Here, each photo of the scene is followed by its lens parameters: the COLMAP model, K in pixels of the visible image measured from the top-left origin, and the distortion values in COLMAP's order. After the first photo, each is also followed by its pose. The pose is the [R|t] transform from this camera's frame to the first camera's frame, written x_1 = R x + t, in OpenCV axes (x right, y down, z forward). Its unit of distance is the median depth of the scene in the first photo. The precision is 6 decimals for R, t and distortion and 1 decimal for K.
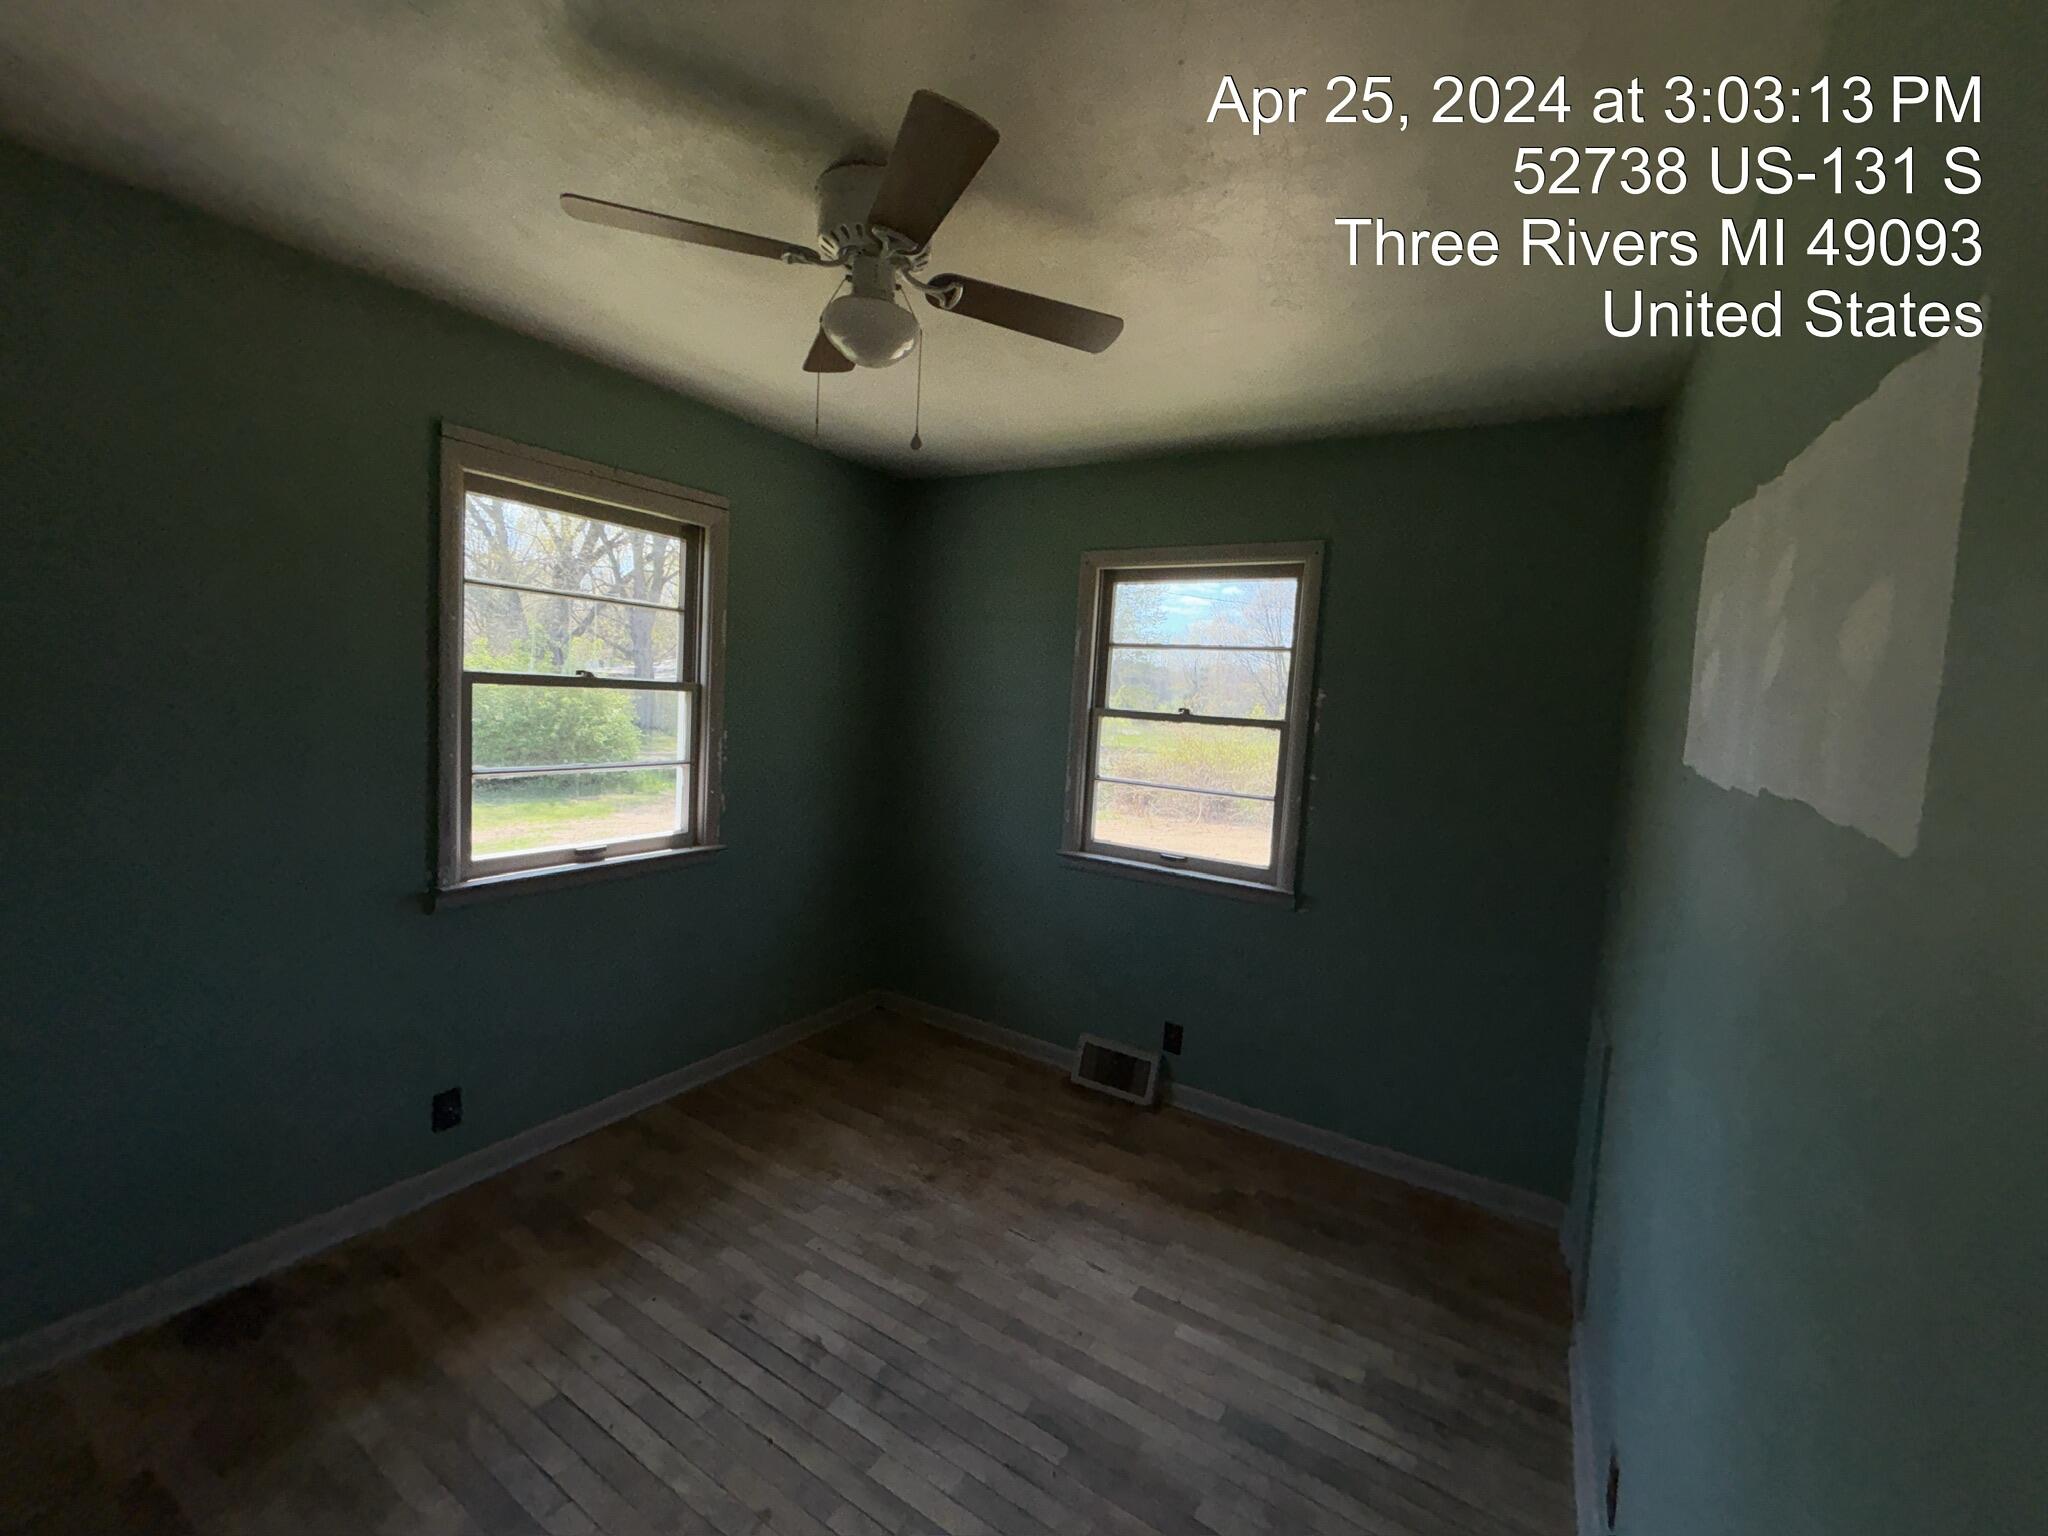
lens RADIAL K [[843.0, 0, 1024.0], [0, 843.0, 768.0], [0, 0, 1]] dist [0.014366, 0.000144]
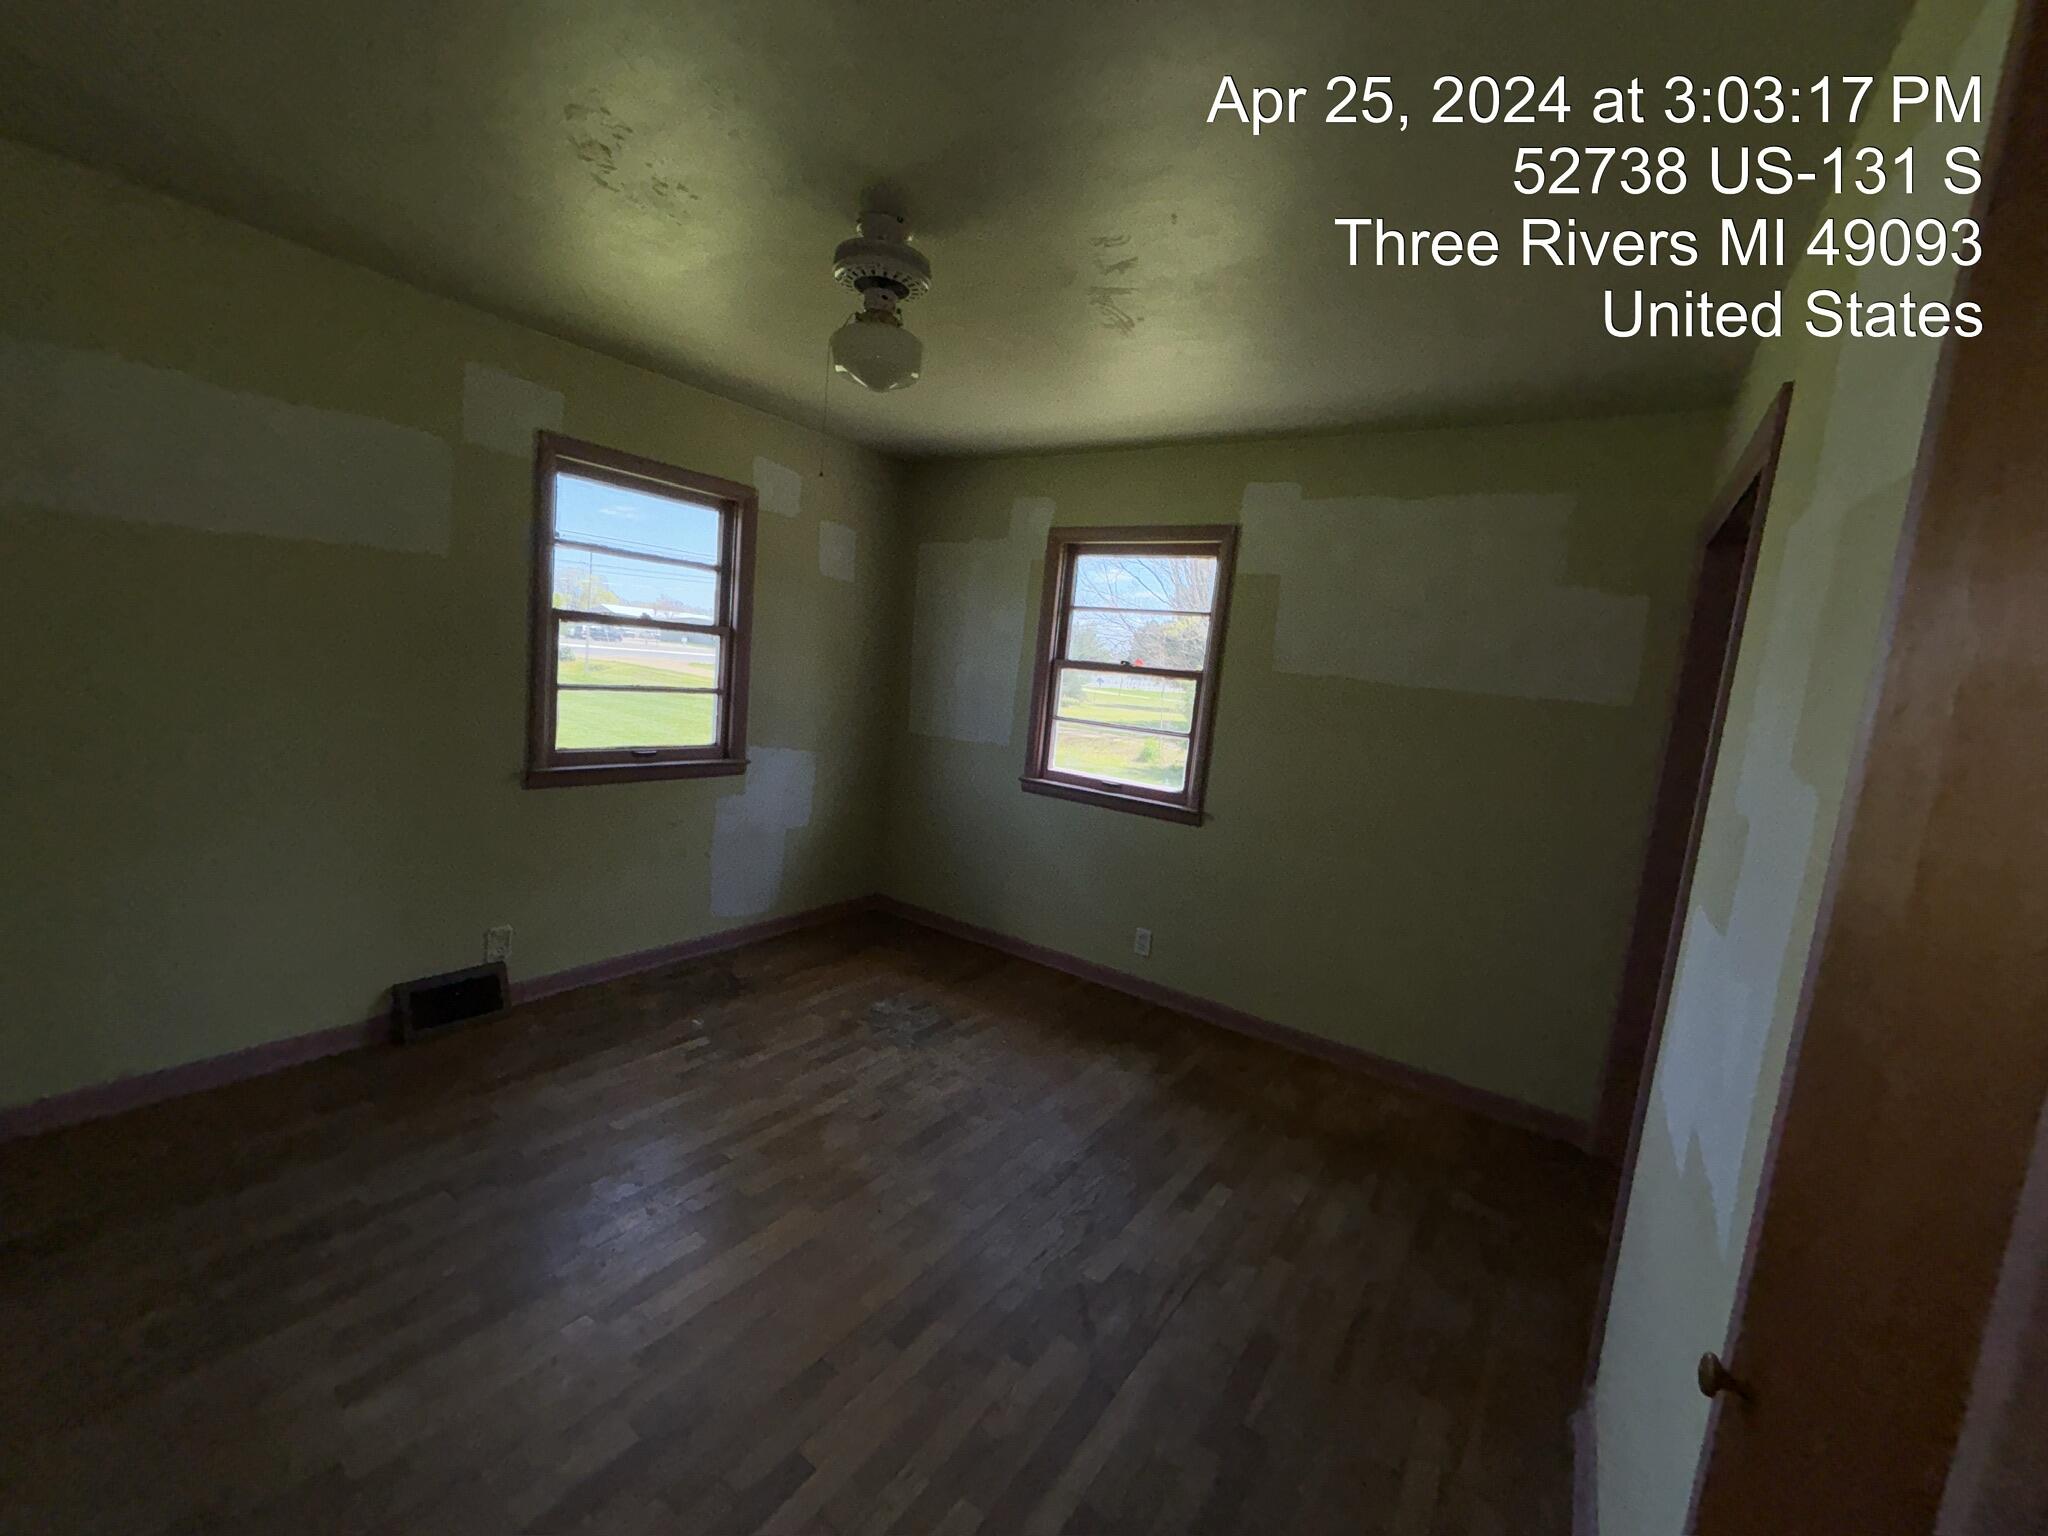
lens RADIAL K [[843.0, 0, 1024.0], [0, 843.0, 768.0], [0, 0, 1]] dist [0.014366, 0.000144]
pose [[0.998775, 0.040115, -0.028979, 0.080476], [-0.038899, 0.998387, 0.041365, 0.036368], [0.030591, -0.040187, 0.998724, -0.211735]]
